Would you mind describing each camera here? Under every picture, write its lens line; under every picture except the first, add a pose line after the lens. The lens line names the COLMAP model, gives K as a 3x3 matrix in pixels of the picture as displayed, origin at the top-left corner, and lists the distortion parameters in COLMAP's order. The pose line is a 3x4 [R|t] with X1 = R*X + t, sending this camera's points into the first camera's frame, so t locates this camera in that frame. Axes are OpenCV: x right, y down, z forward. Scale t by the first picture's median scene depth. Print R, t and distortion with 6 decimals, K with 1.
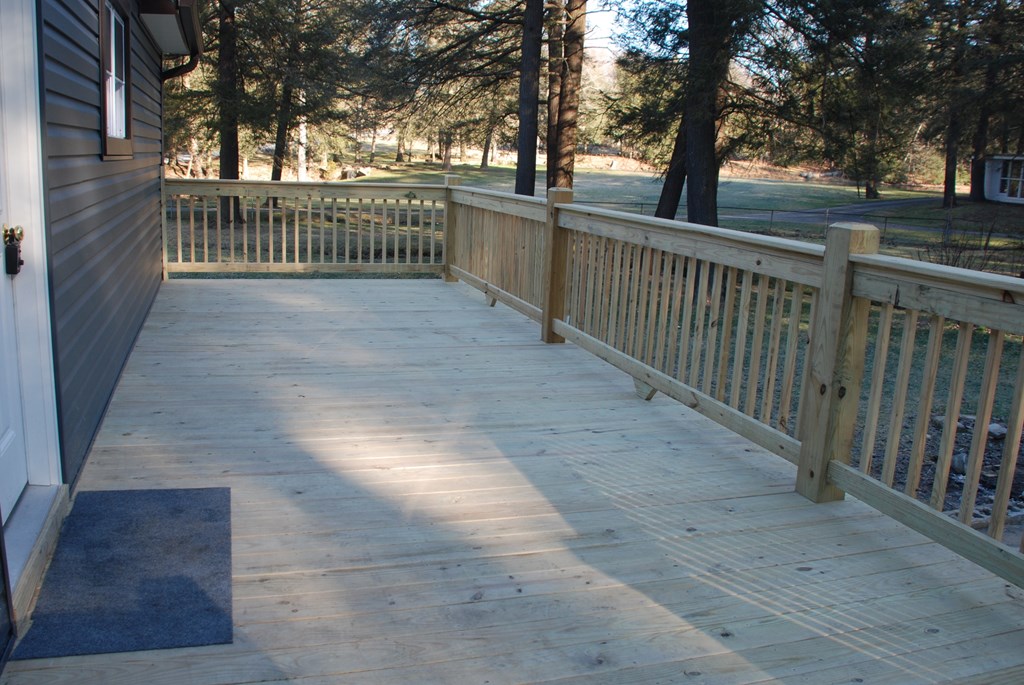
lens RADIAL K [[882.2, 0, 515.5], [0, 882.2, 345.3], [0, 0, 1]] dist [-0.118531, 0.006787]
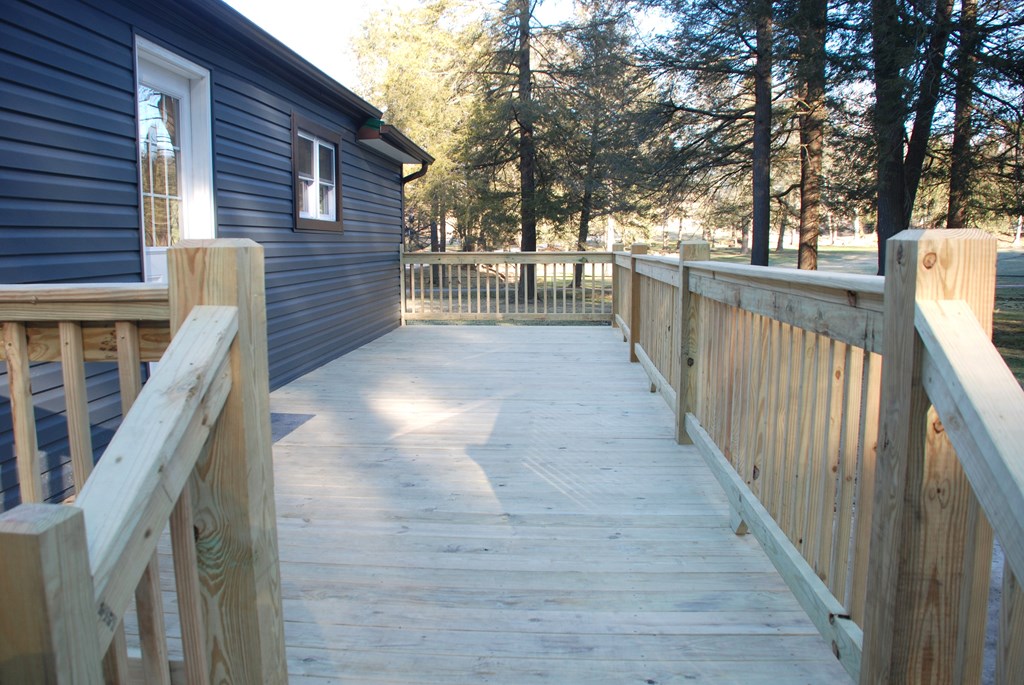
lens RADIAL K [[806.1, 0, 508.6], [0, 806.1, 342.3], [0, 0, 1]] dist [-0.139216, 0.086642]
pose [[0.923851, -0.004139, -0.382729, 0.489837], [-0.031863, 0.995639, -0.087678, 0.118147], [0.381423, 0.093196, 0.919691, -0.234697]]
